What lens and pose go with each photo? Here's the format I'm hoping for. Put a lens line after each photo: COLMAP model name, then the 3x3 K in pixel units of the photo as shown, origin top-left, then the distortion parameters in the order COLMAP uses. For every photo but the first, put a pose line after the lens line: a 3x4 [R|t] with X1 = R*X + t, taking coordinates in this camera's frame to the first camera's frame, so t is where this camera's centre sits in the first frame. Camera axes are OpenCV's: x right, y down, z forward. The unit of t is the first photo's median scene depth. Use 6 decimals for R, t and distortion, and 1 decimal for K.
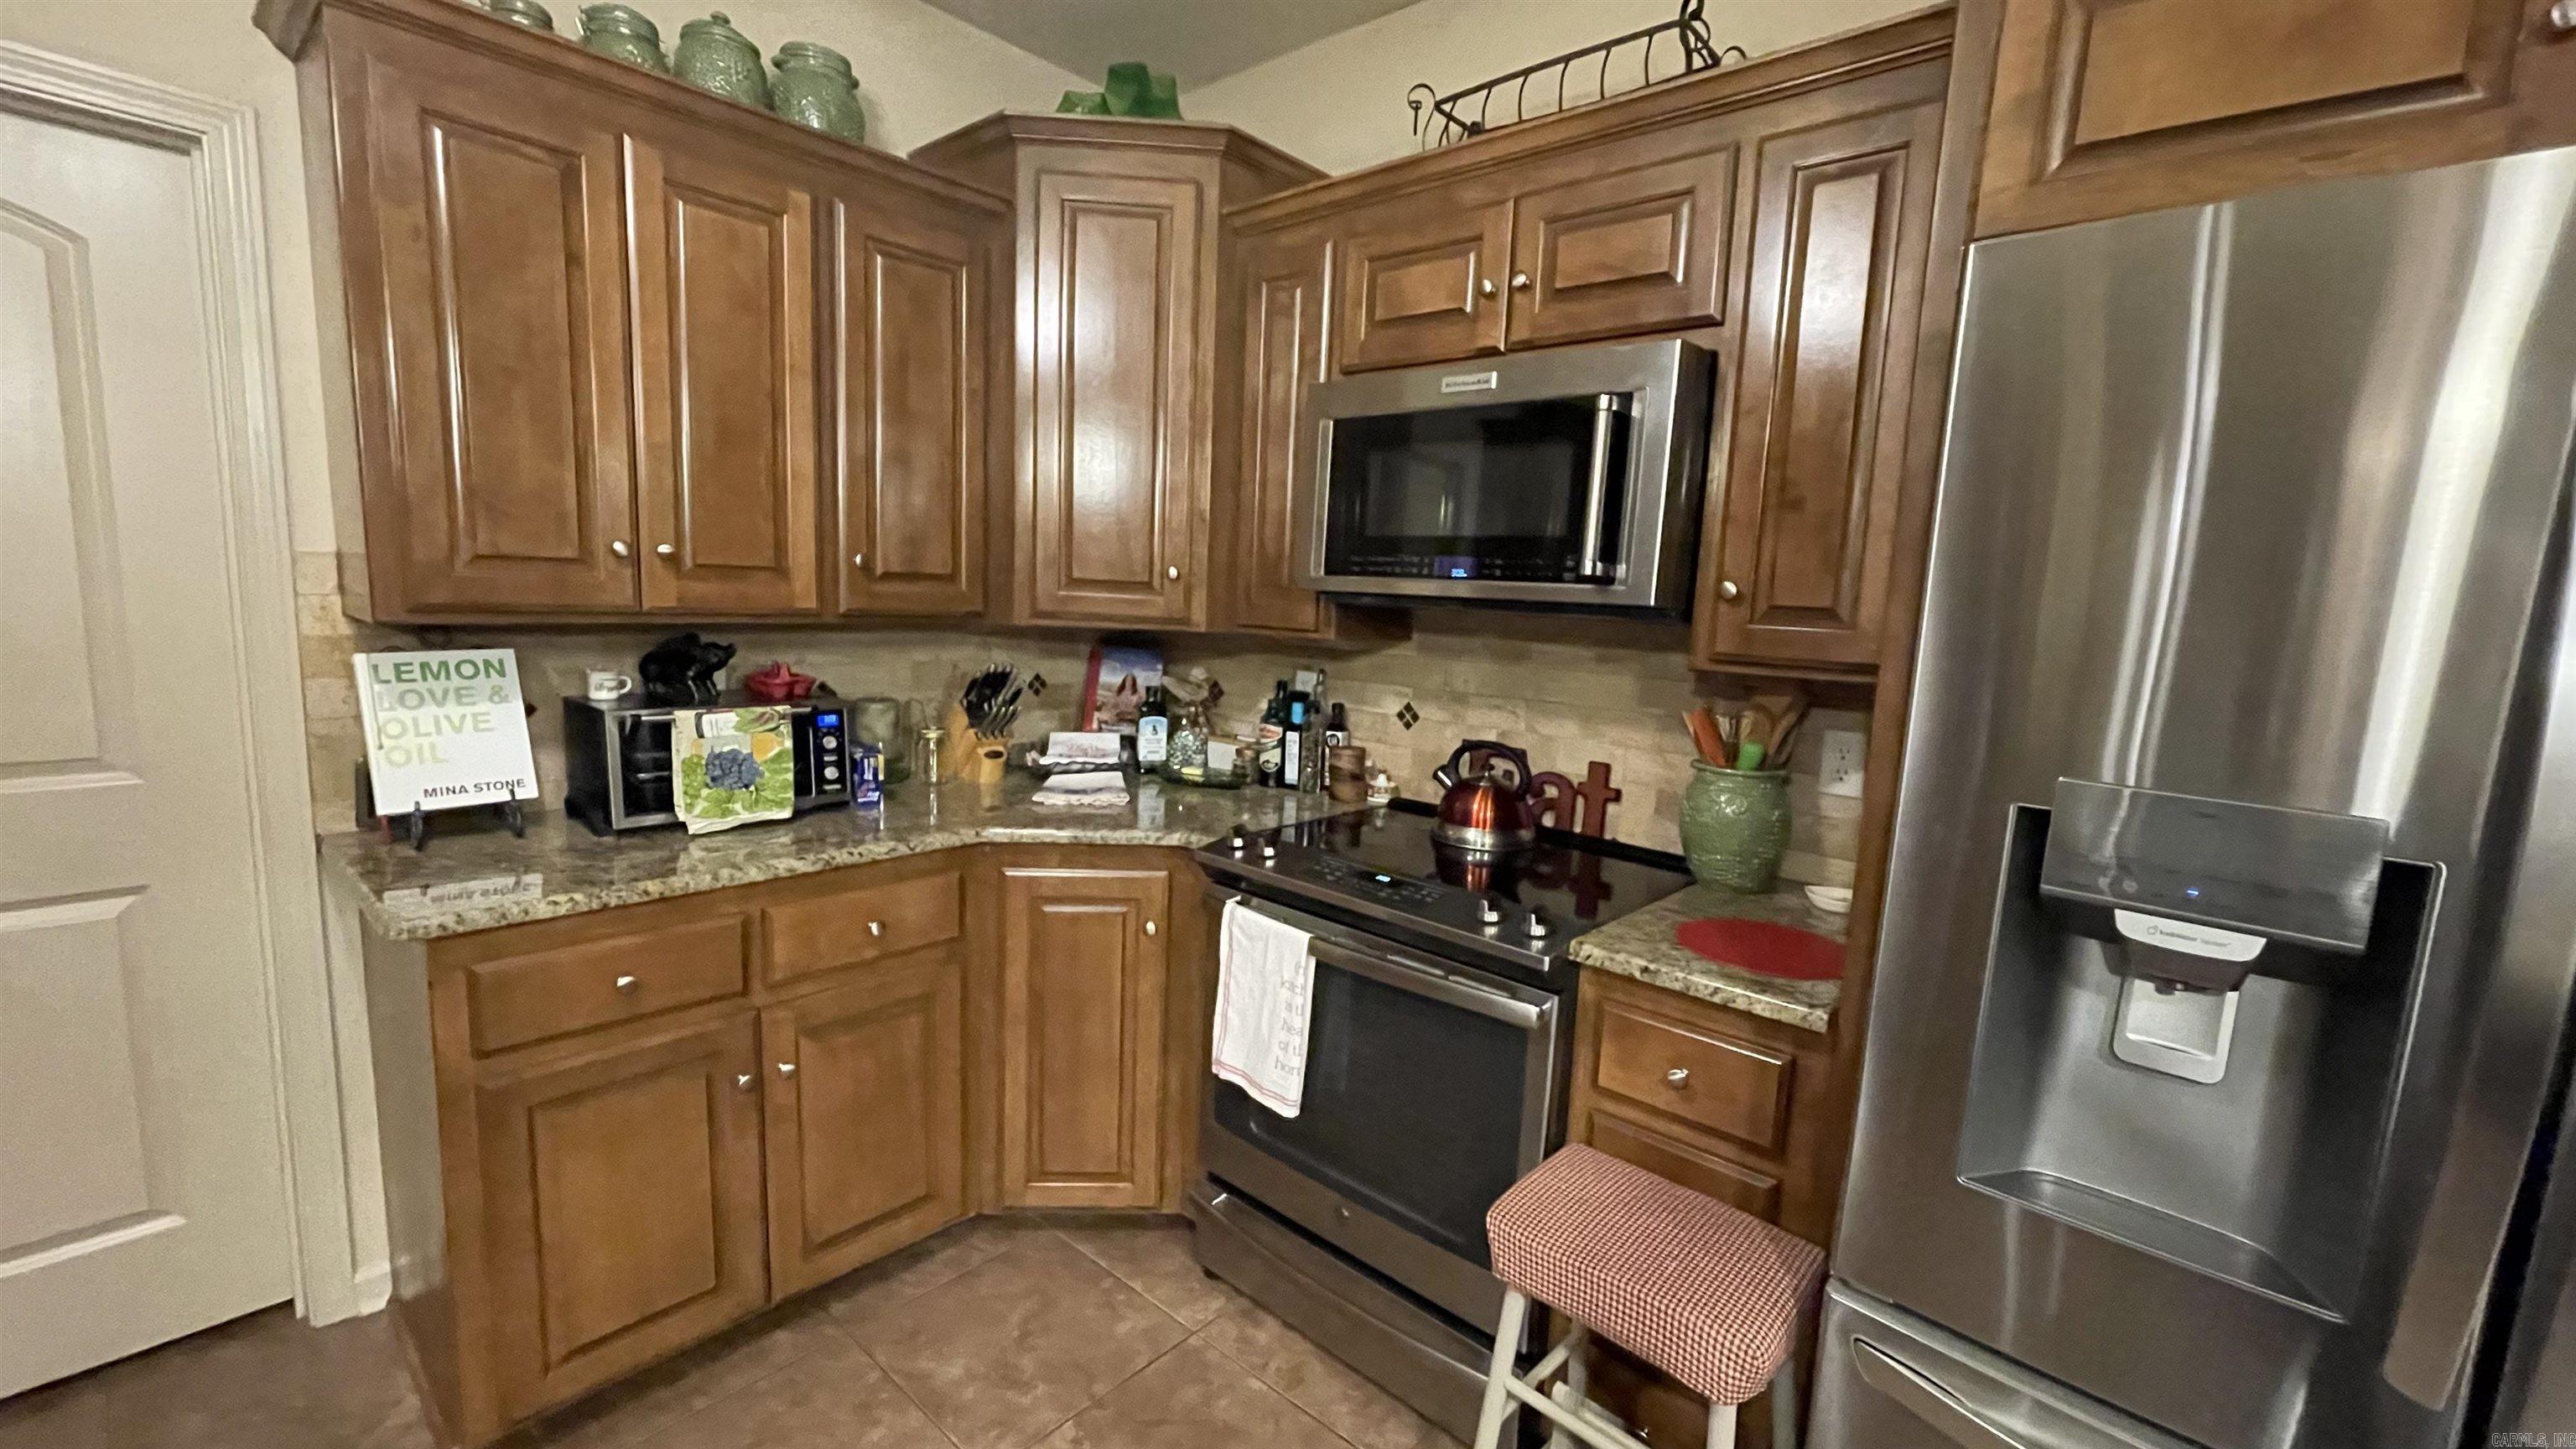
lens RADIAL K [[1050.6, 0, 1295.4], [0, 1050.6, 739.8], [0, 0, 1]] dist [-0.001149, -0.004790]
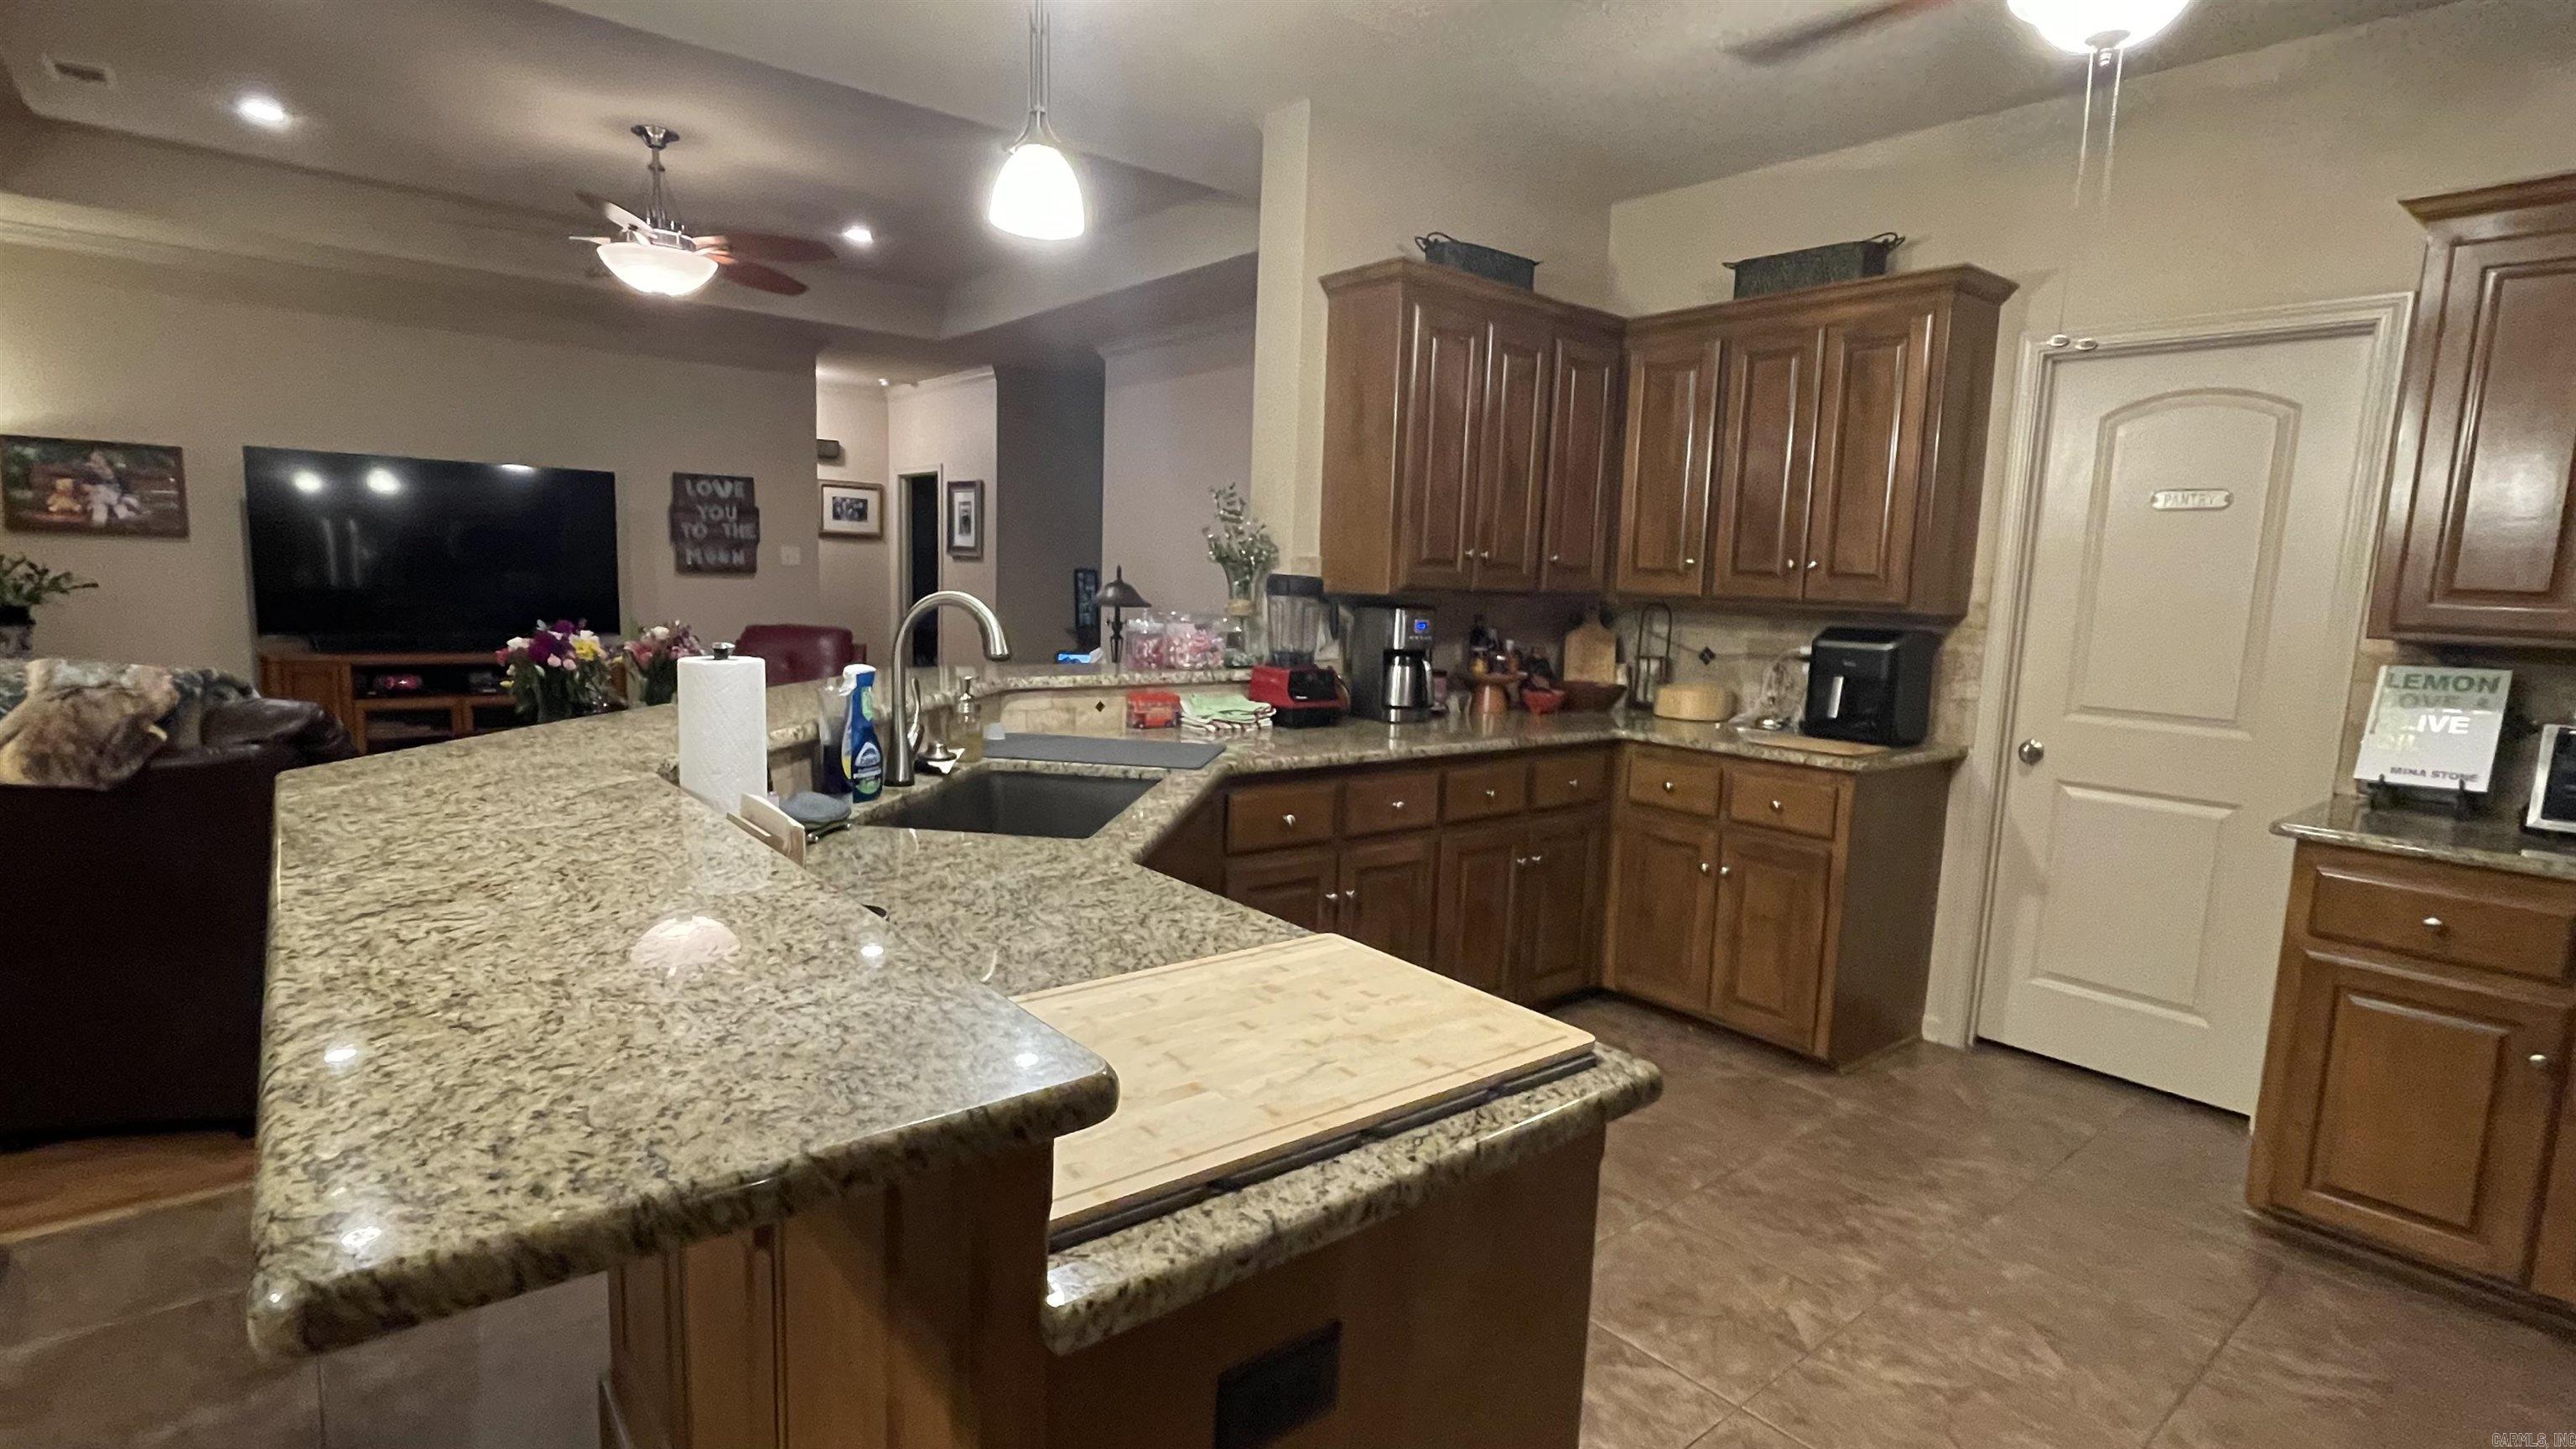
lens RADIAL K [[1230.5, 0, 1280.2], [0, 1230.5, 739.4], [0, 0, 1]] dist [0.000316, 0.000715]
pose [[-0.168948, 0.083972, -0.982041, 0.790128], [-0.184354, 0.976088, 0.115179, 0.078160], [0.968230, 0.200502, -0.149428, -0.119332]]
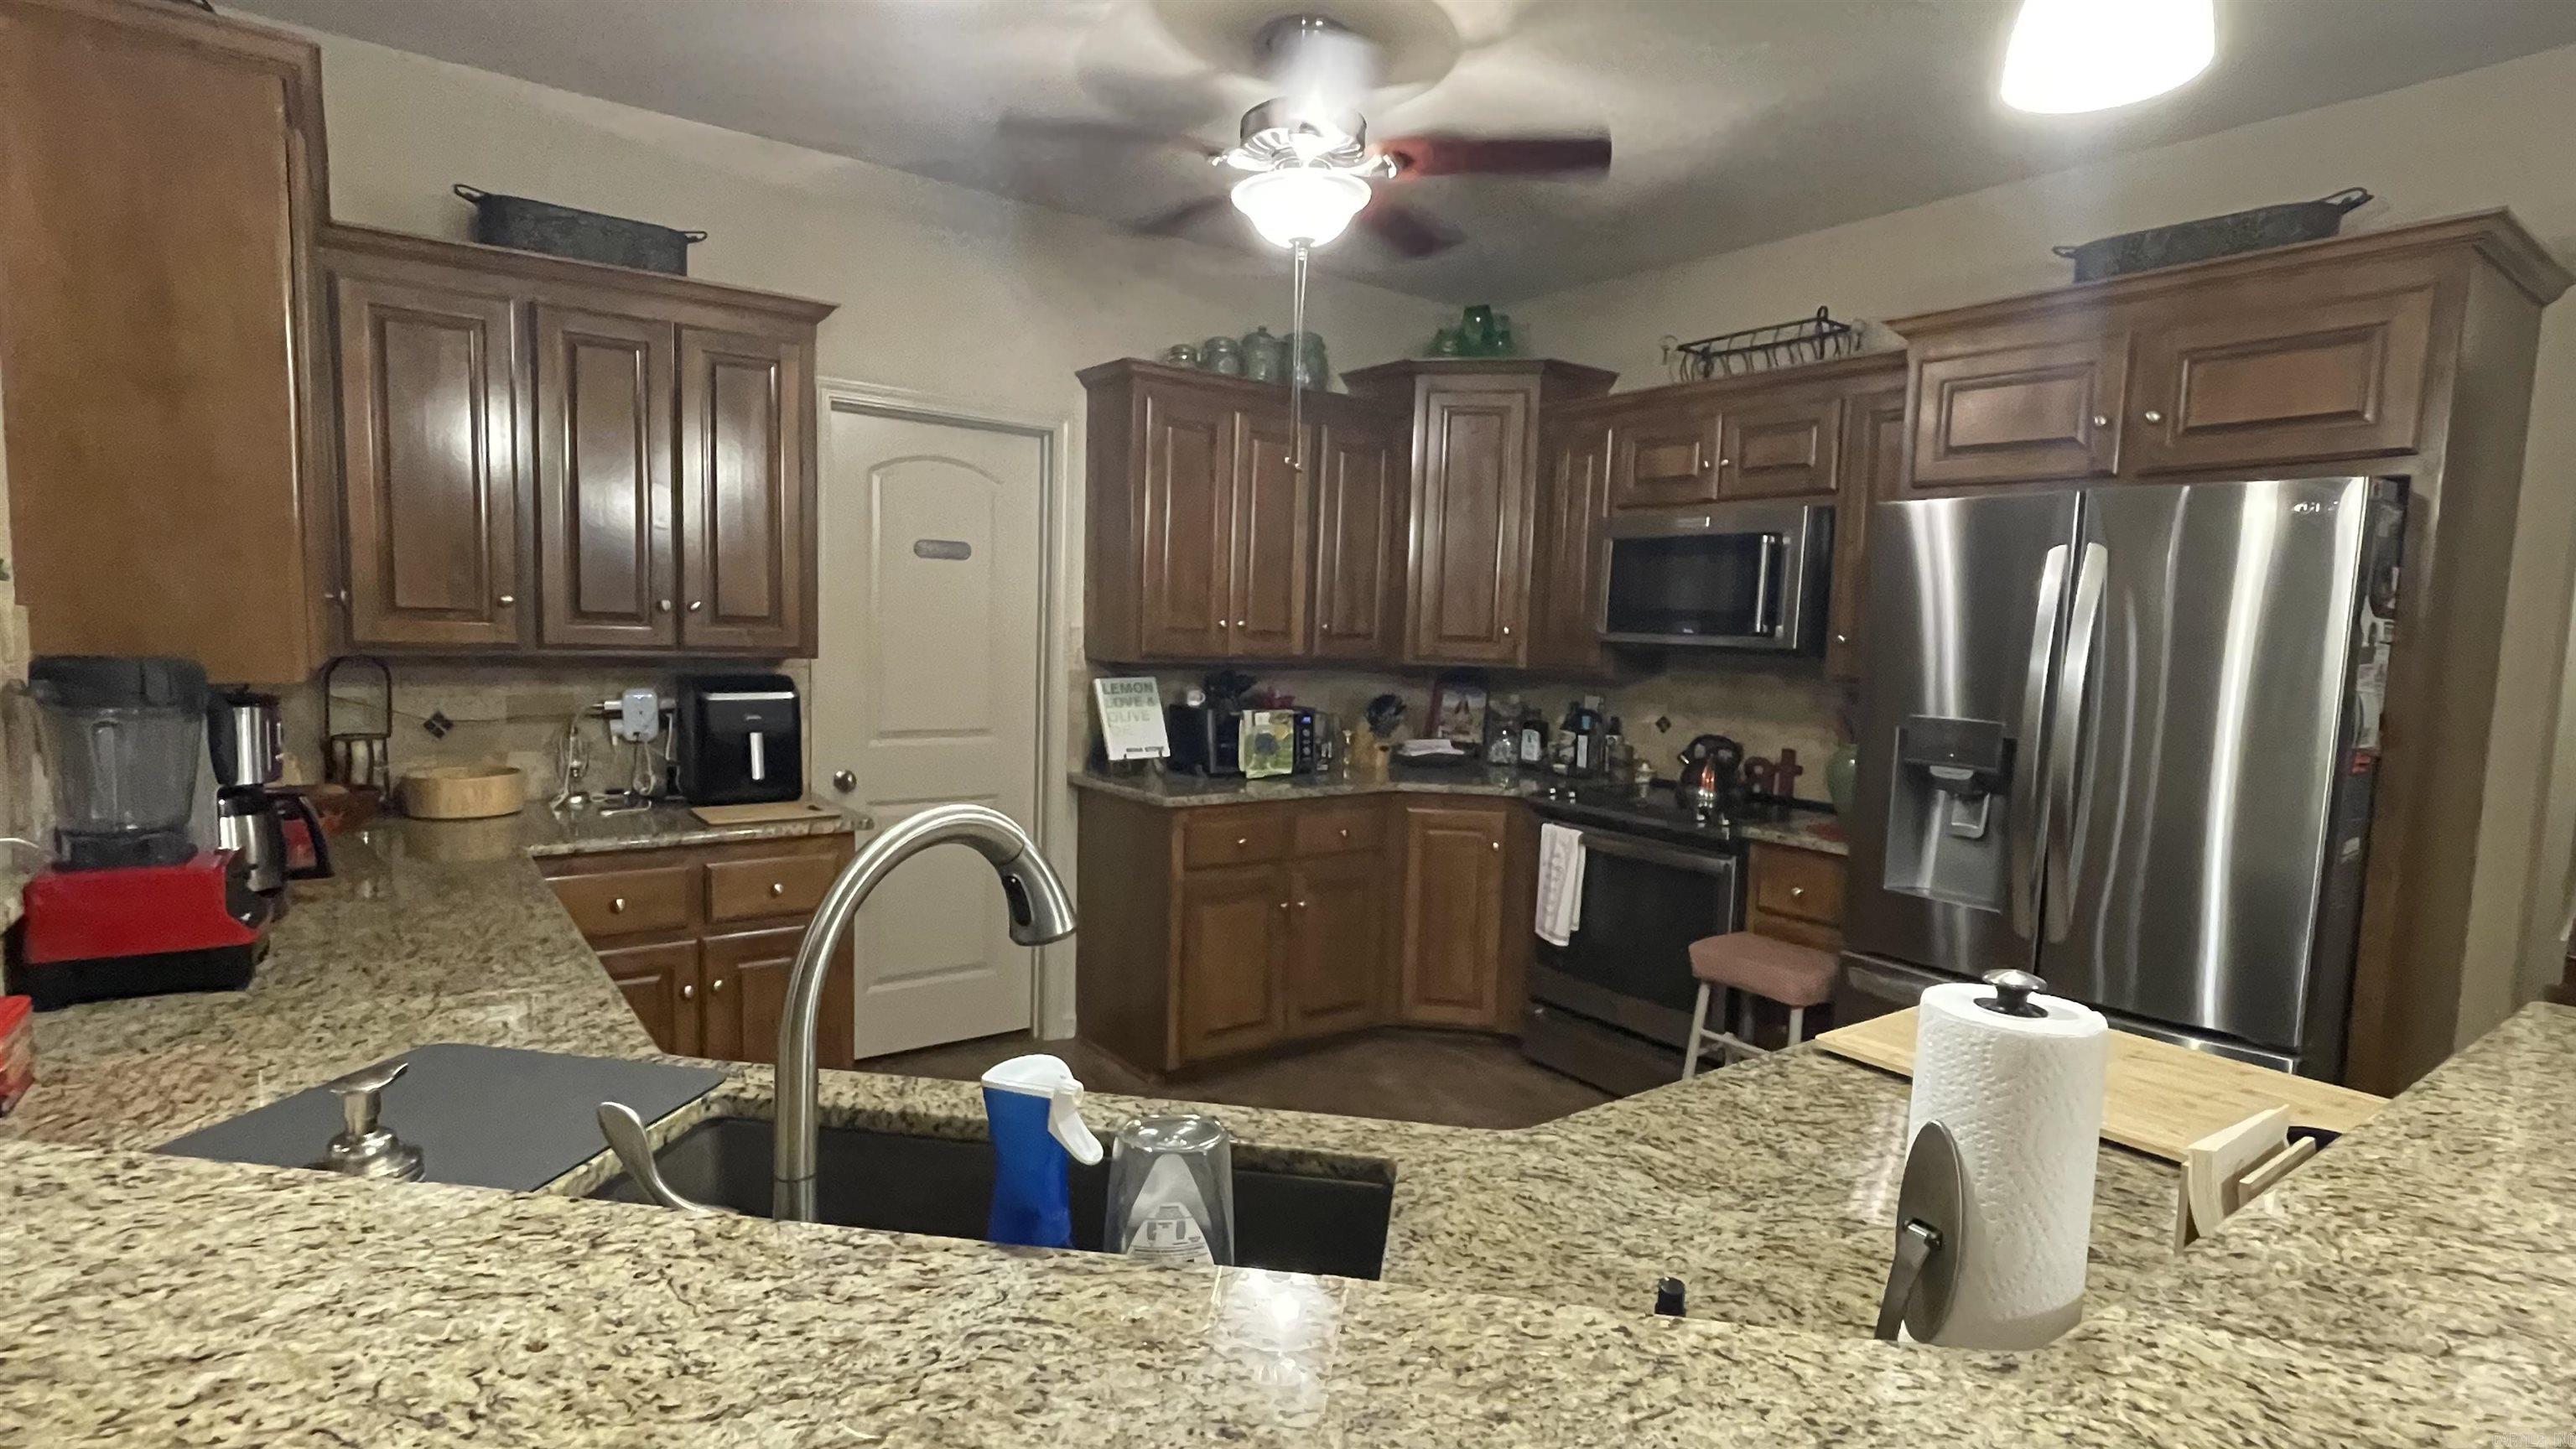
lens RADIAL K [[1248.9, 0, 1283.7], [0, 1248.9, 738.5], [0, 0, 1]] dist [0.000061, 0.000369]
pose [[0.976616, 0.006397, -0.214895, -0.044397], [-0.019037, 0.998204, -0.056803, 0.128603], [0.214146, 0.059566, 0.974984, -0.993064]]
